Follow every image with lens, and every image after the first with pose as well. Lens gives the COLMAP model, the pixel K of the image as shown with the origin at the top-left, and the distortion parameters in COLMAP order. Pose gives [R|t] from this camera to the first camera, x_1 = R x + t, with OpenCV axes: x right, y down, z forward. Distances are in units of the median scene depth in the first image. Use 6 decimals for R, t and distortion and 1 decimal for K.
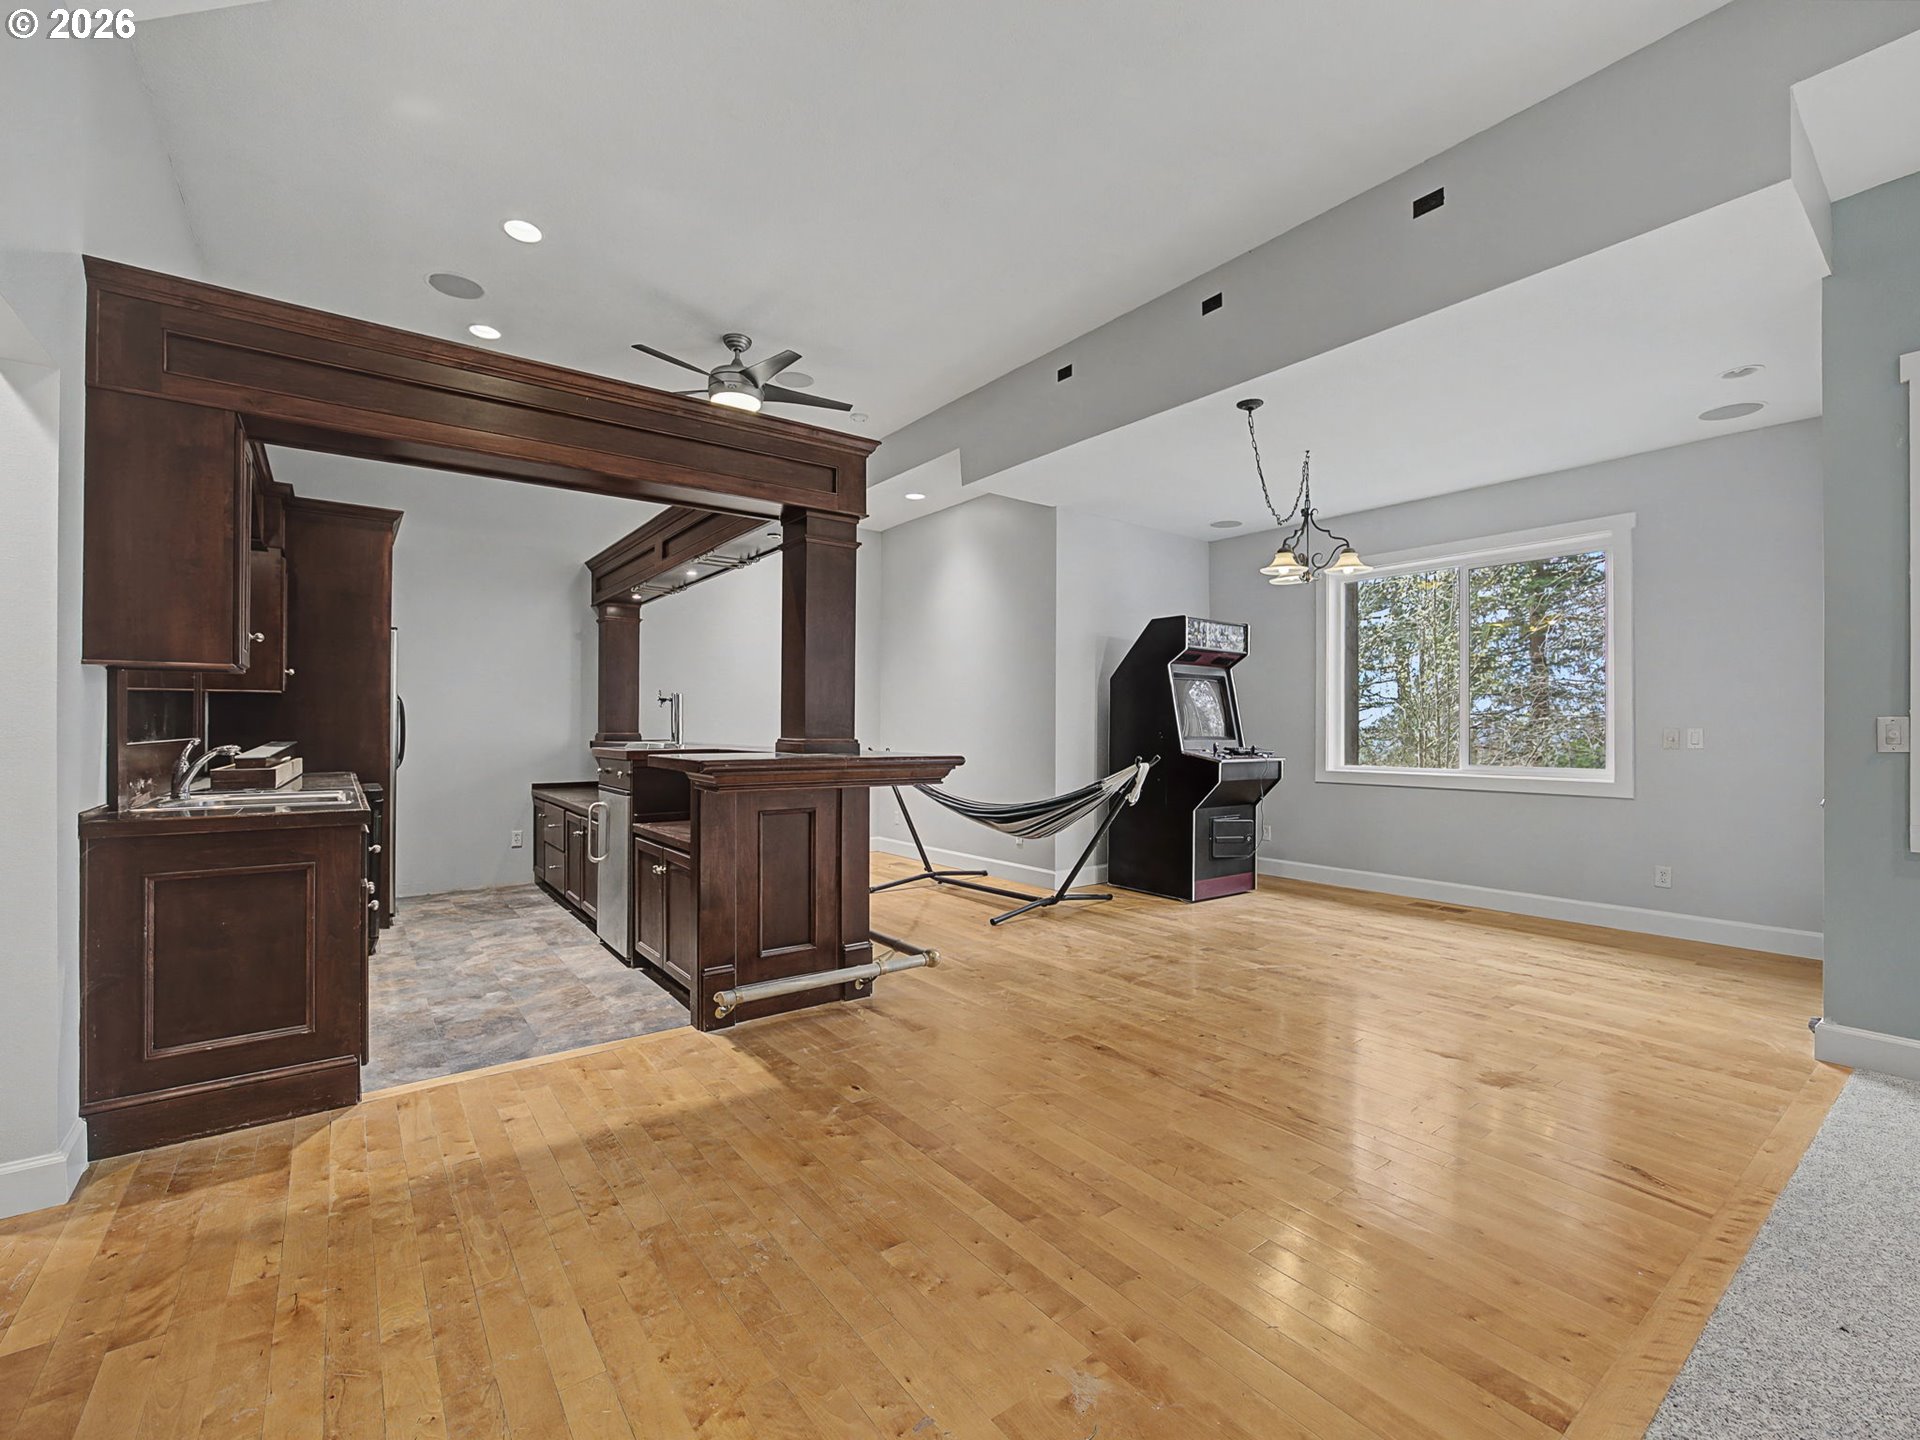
lens RADIAL K [[861.3, 0, 960.0], [0, 861.3, 720.0], [0, 0, 1]] dist [-0.003055, -0.000637]
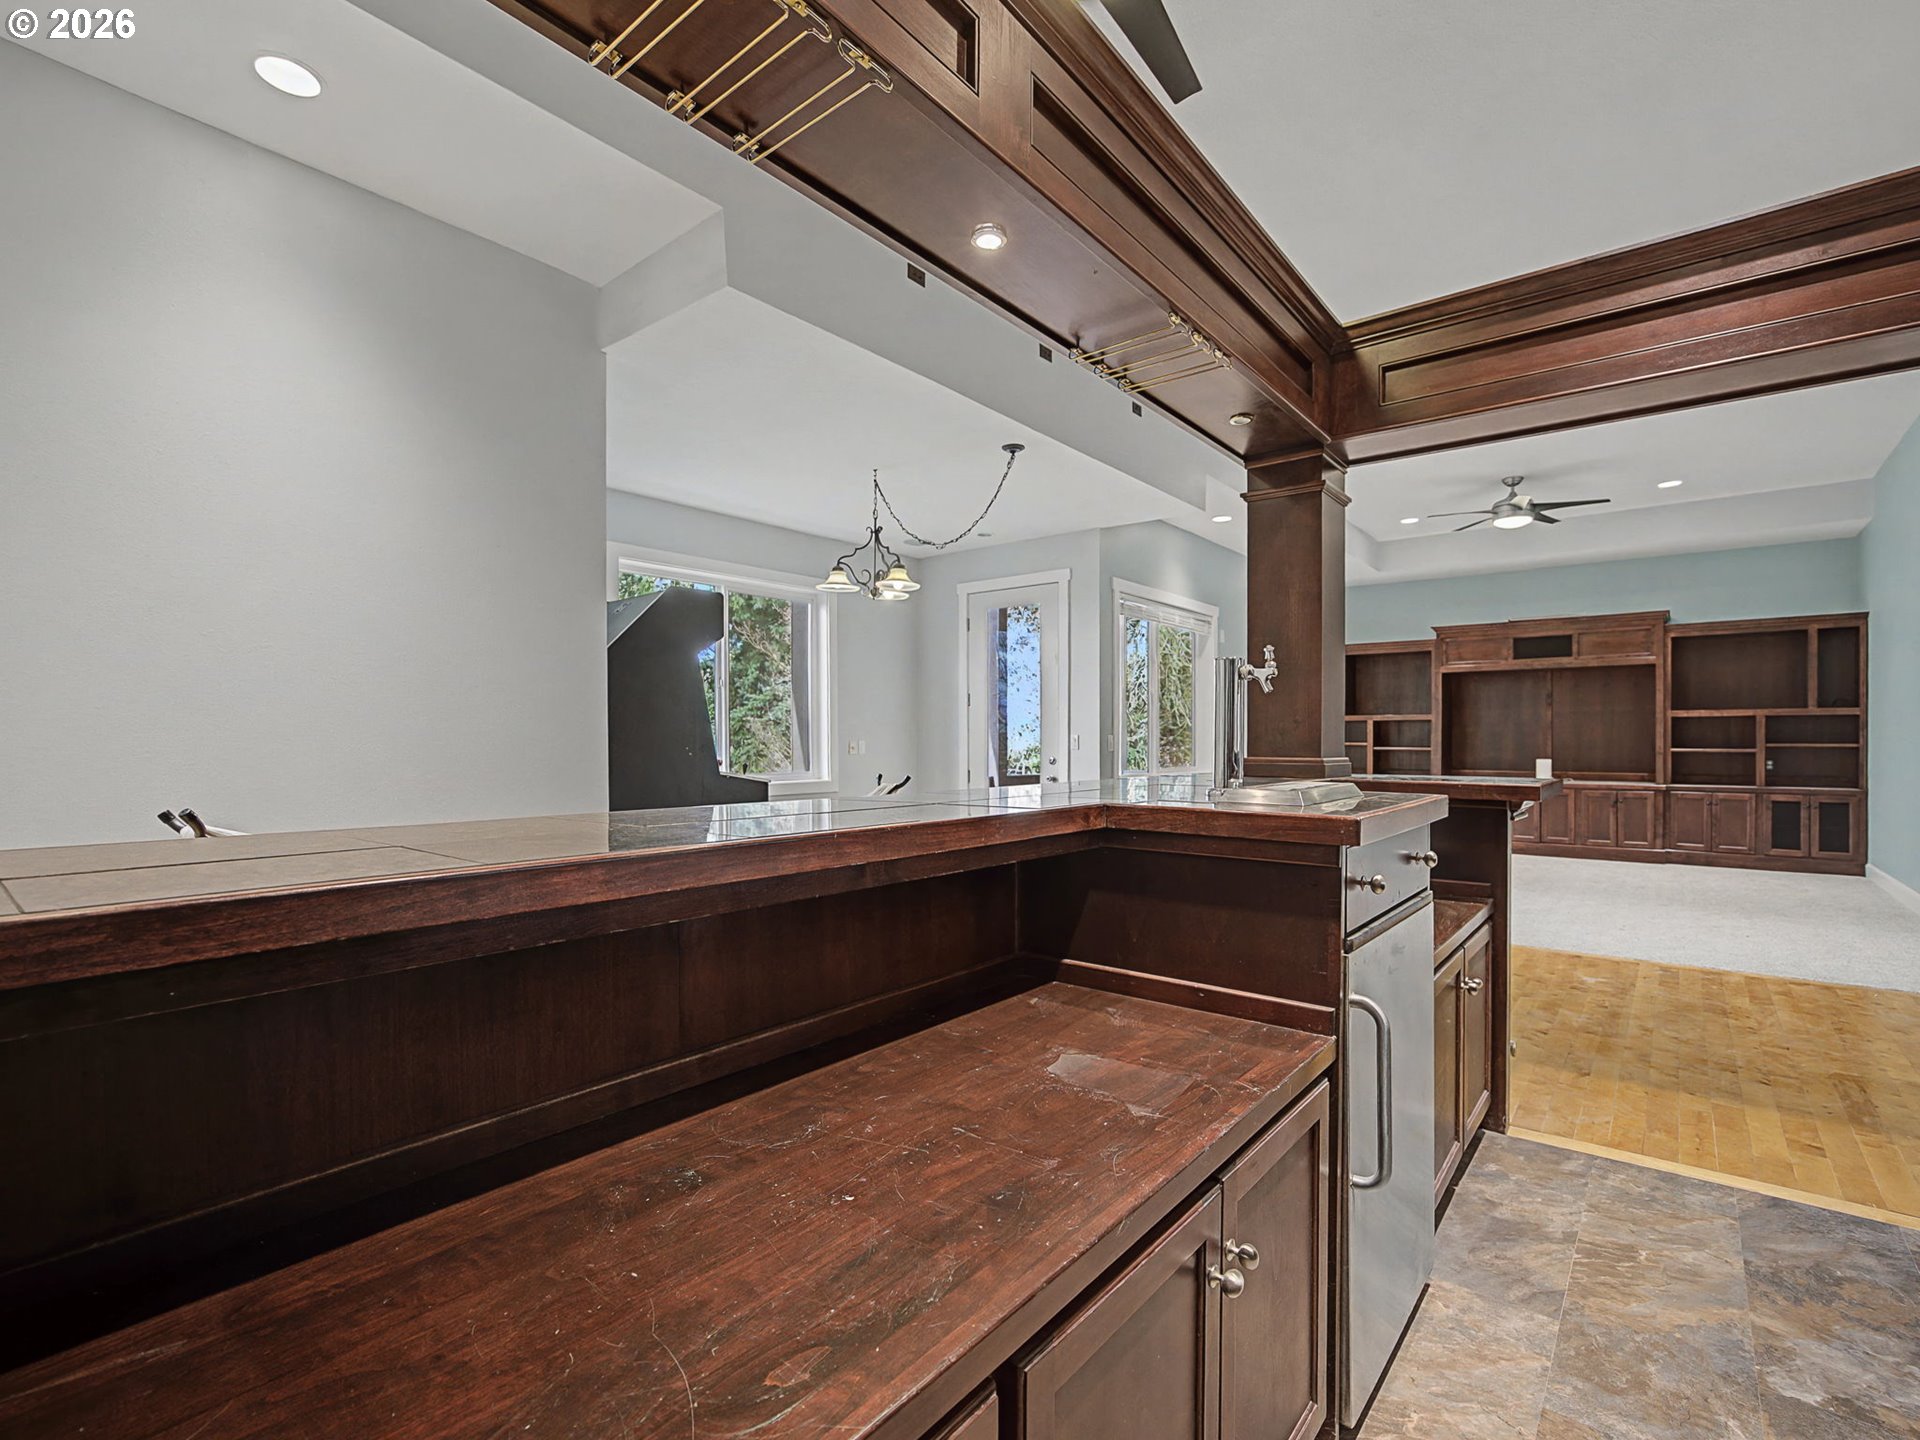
lens RADIAL K [[861.3, 0, 960.0], [0, 861.3, 720.0], [0, 0, 1]] dist [-0.003055, -0.000637]
pose [[-0.247442, 0.000065, 0.968903, -0.925863], [-0.006757, 0.999976, -0.001793, -0.010677], [-0.968879, -0.006990, -0.247435, 1.645102]]
